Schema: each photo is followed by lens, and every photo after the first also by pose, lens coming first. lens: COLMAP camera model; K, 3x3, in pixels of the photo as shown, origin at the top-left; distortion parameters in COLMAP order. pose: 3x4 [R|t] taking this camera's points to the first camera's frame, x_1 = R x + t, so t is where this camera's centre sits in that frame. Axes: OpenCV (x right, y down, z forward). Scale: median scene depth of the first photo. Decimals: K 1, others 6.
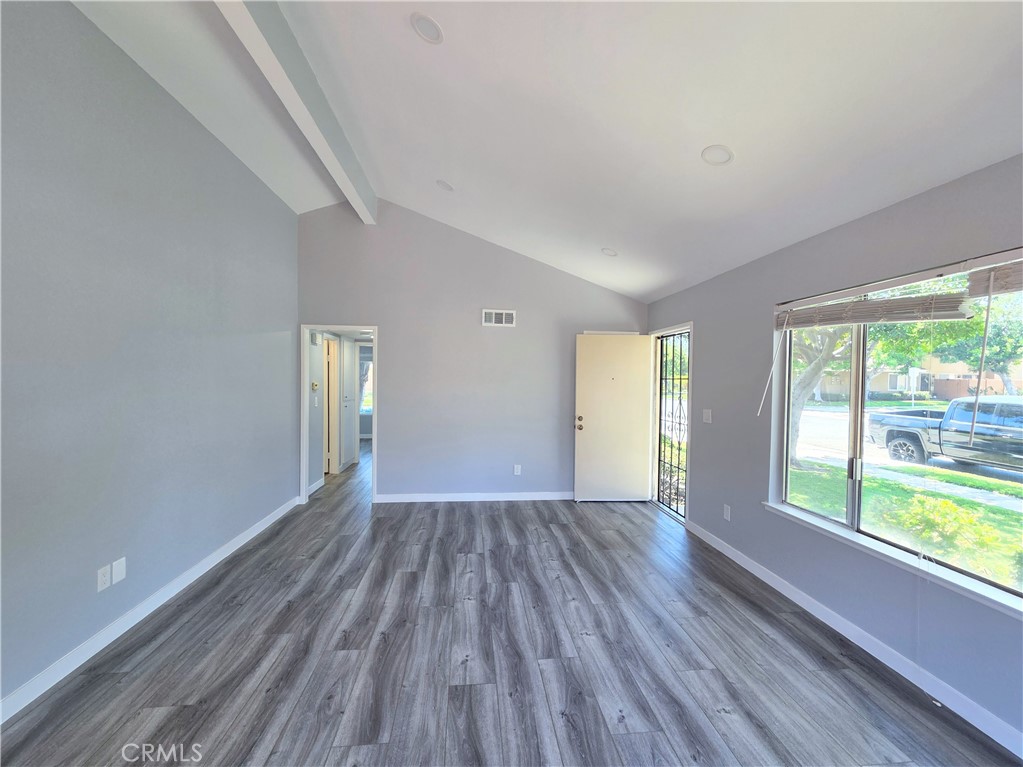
lens RADIAL K [[423.3, 0, 506.2], [0, 423.3, 386.2], [0, 0, 1]] dist [0.002040, 0.002209]
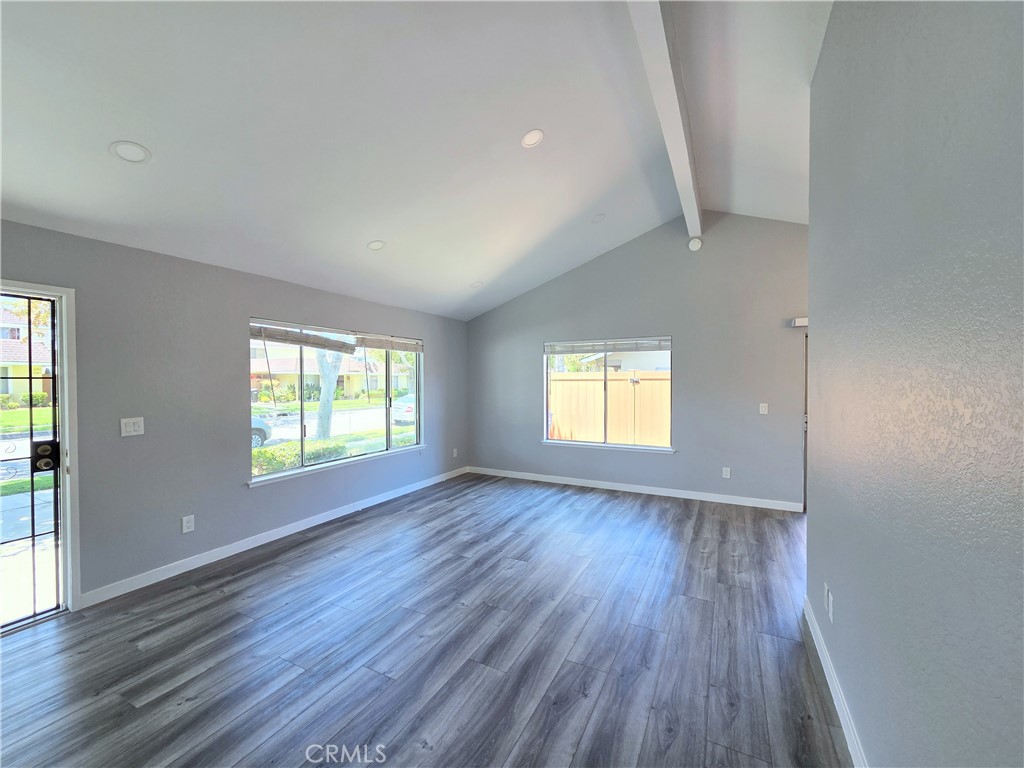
lens RADIAL K [[423.7, 0, 514.9], [0, 423.7, 382.1], [0, 0, 1]] dist [0.002040, 0.002209]
pose [[-0.848855, -0.010097, 0.528529, -0.627174], [0.003962, 0.999668, 0.025460, -0.032563], [-0.528611, 0.023706, -0.848533, 1.567378]]
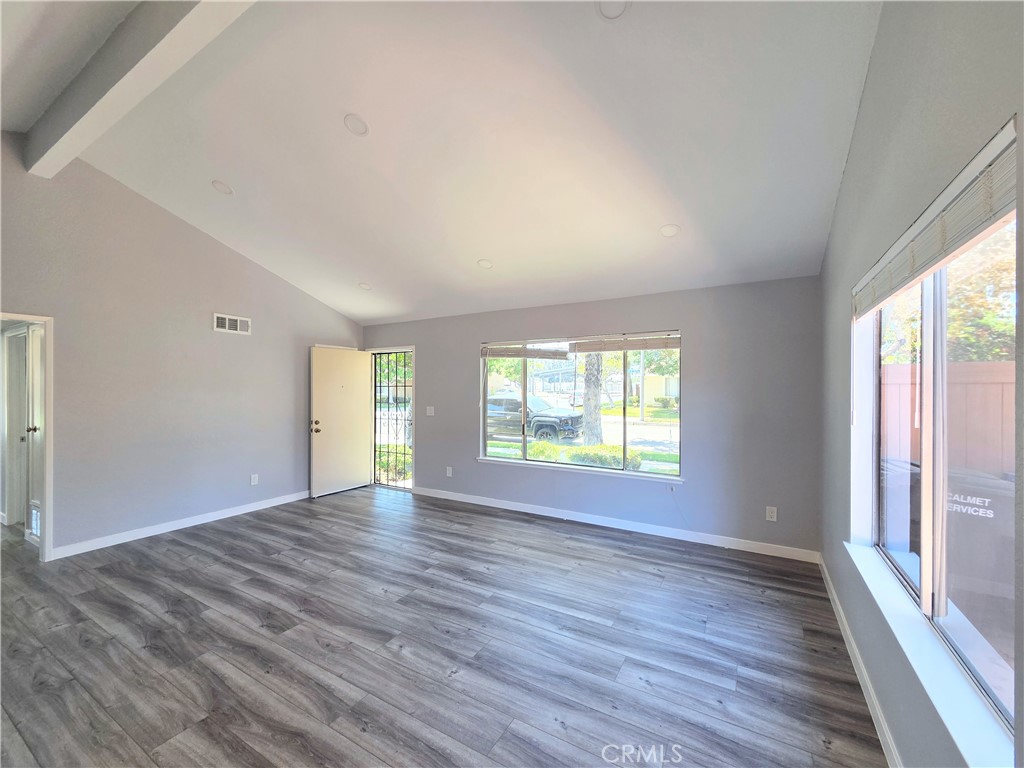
lens RADIAL K [[423.7, 0, 505.2], [0, 423.7, 391.4], [0, 0, 1]] dist [0.002040, 0.002209]
pose [[0.591418, -0.017329, 0.806179, -0.678314], [0.022036, 0.999743, 0.005324, -0.001189], [-0.806064, 0.014616, 0.591647, -0.099414]]
